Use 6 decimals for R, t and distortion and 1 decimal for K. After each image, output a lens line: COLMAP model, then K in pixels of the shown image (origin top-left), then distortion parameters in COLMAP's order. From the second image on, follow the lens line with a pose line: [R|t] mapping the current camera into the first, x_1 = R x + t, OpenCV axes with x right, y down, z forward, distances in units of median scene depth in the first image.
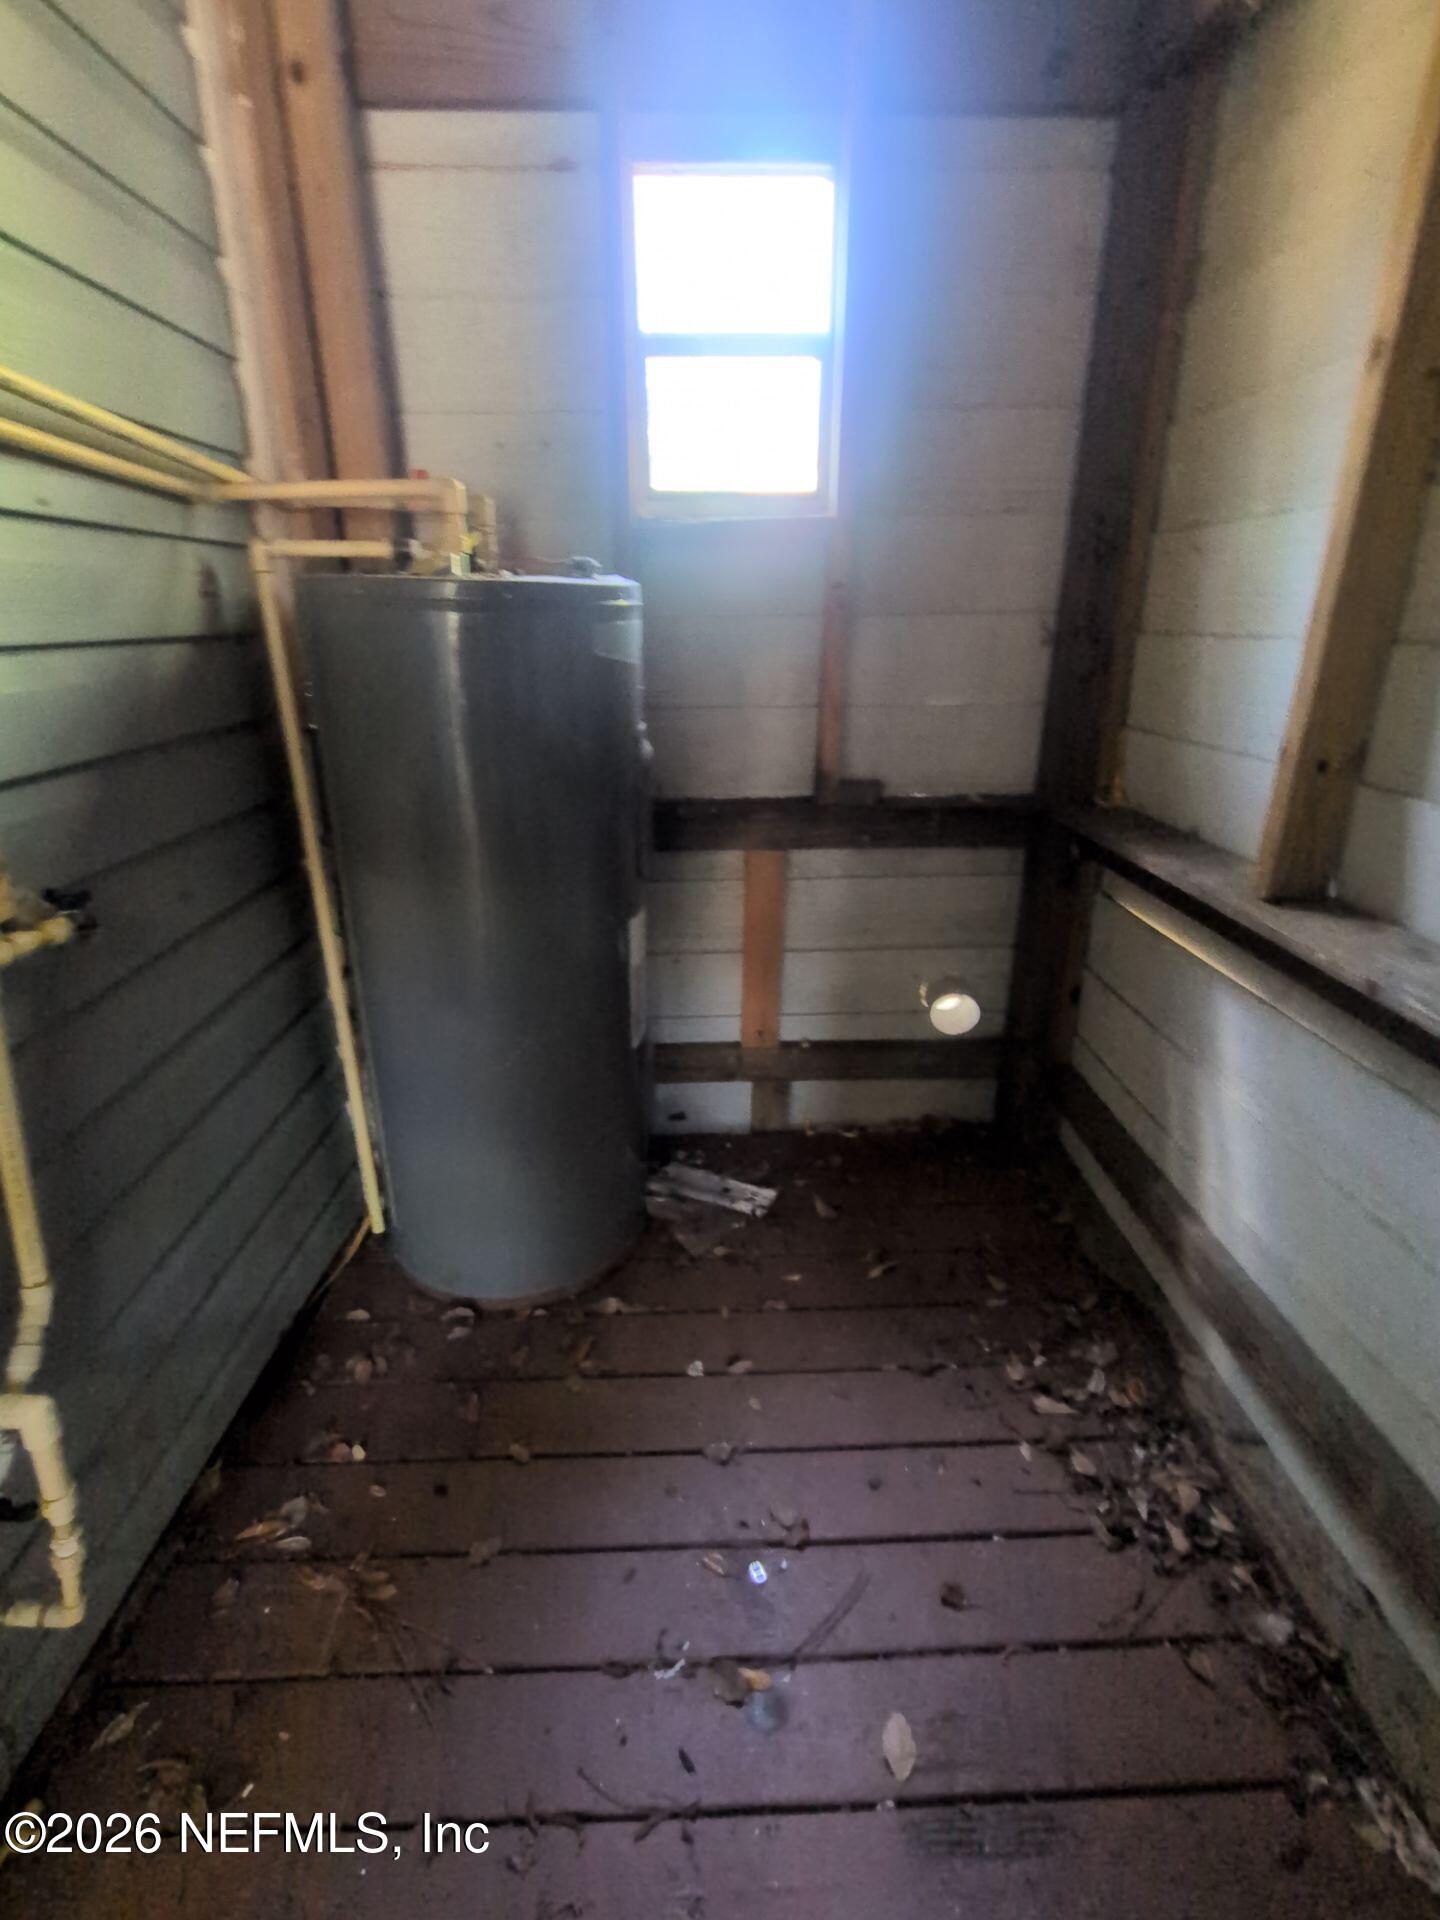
lens RADIAL K [[898.1, 0, 722.5], [0, 898.1, 957.9], [0, 0, 1]] dist [0.010615, -0.001261]
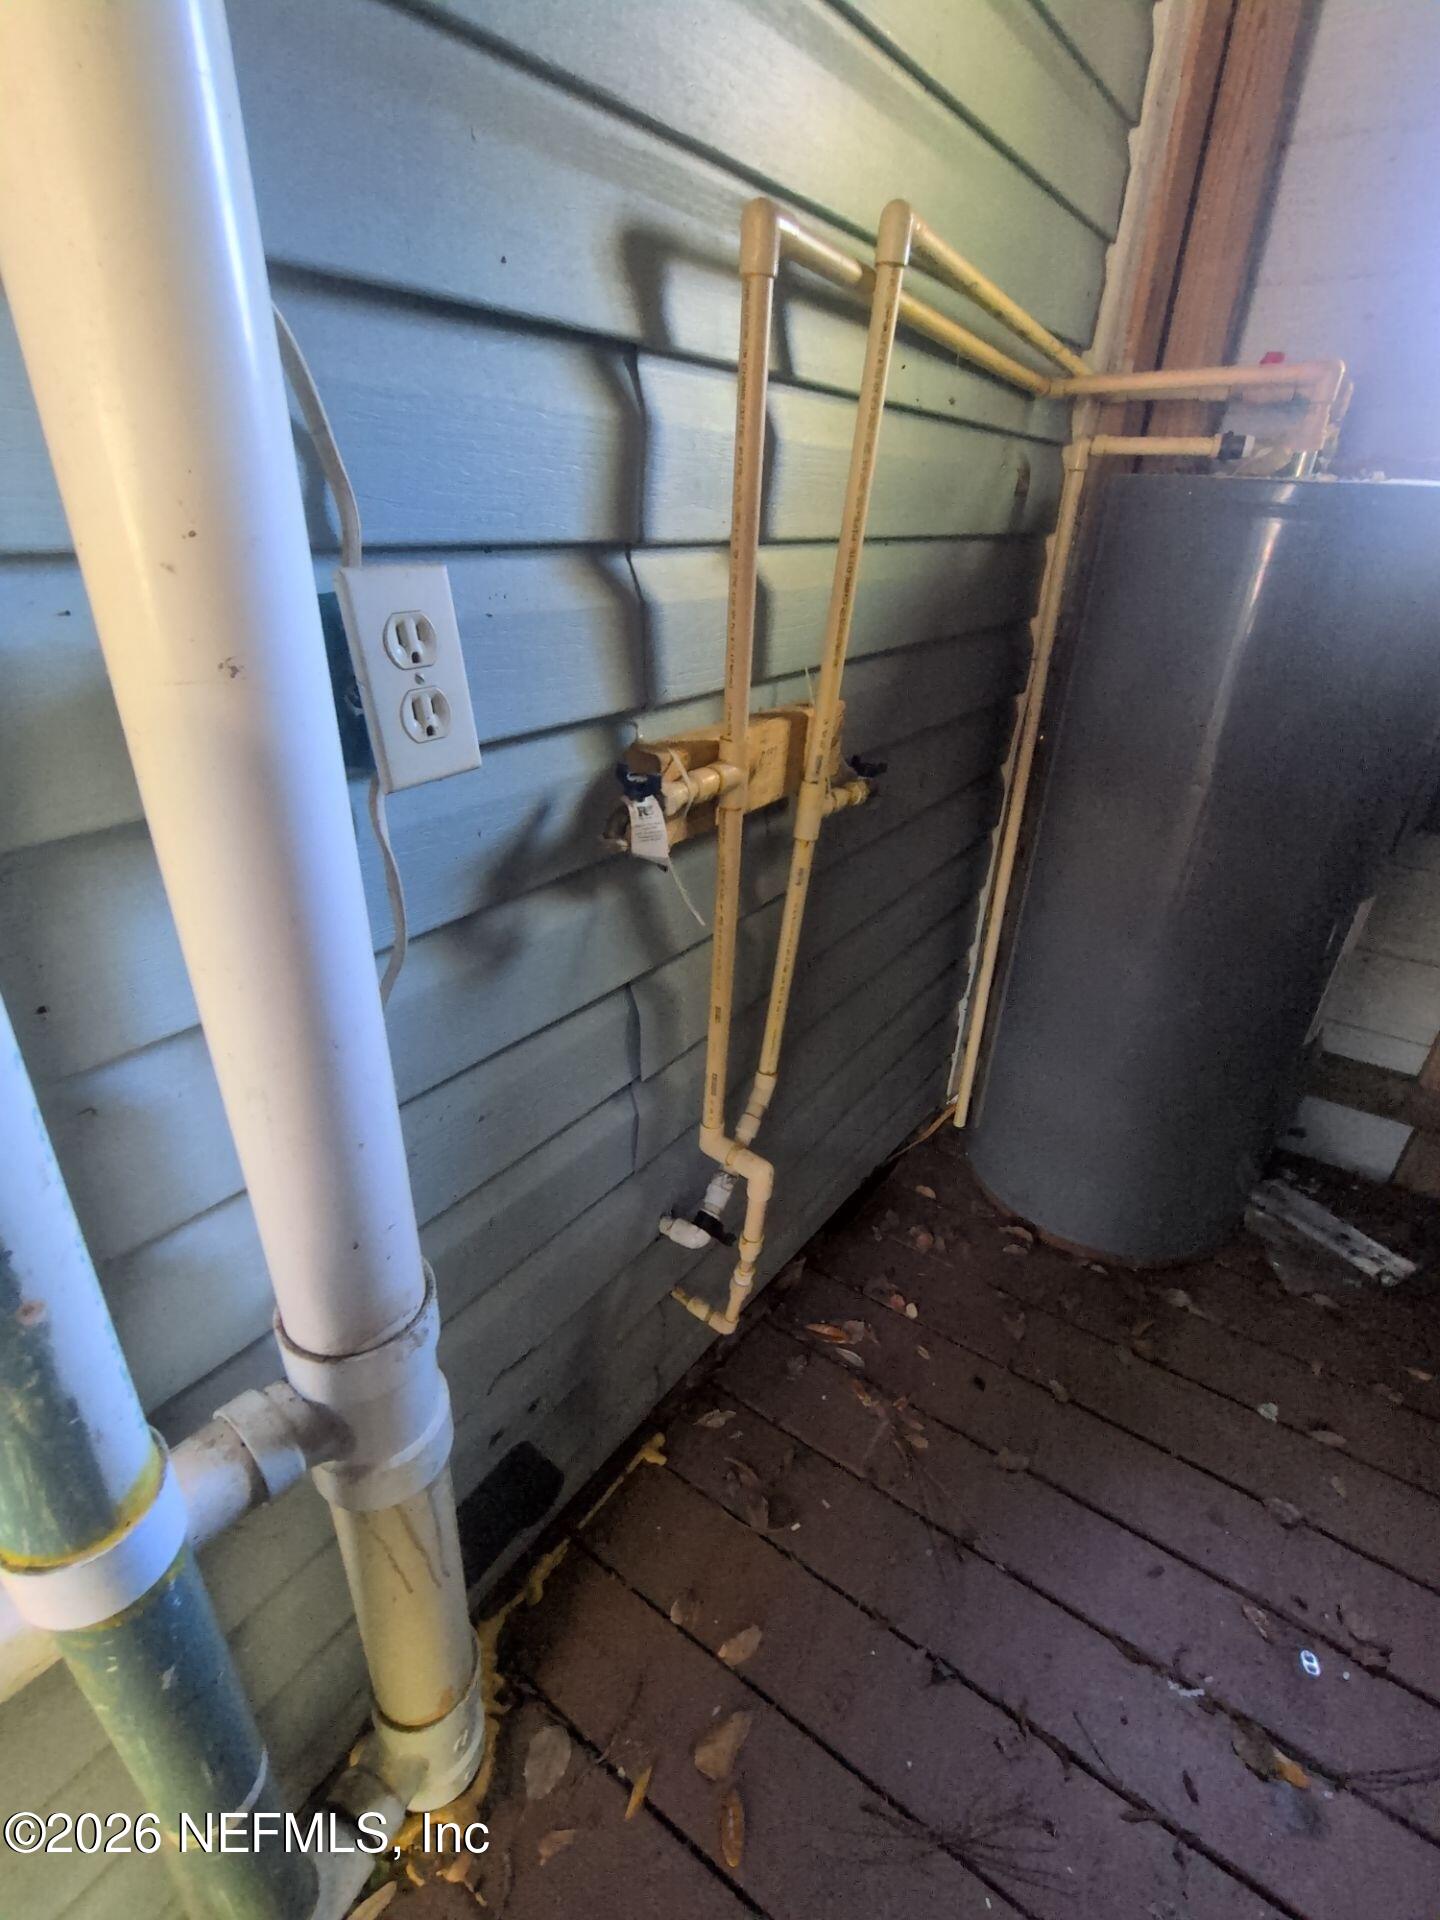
lens RADIAL K [[898.1, 0, 722.5], [0, 898.1, 957.9], [0, 0, 1]] dist [0.010615, -0.001261]
pose [[0.809070, 0.290922, -0.510656, -0.156616], [-0.244965, 0.956745, 0.156944, 0.023225], [0.534226, -0.001886, 0.845340, -0.045736]]
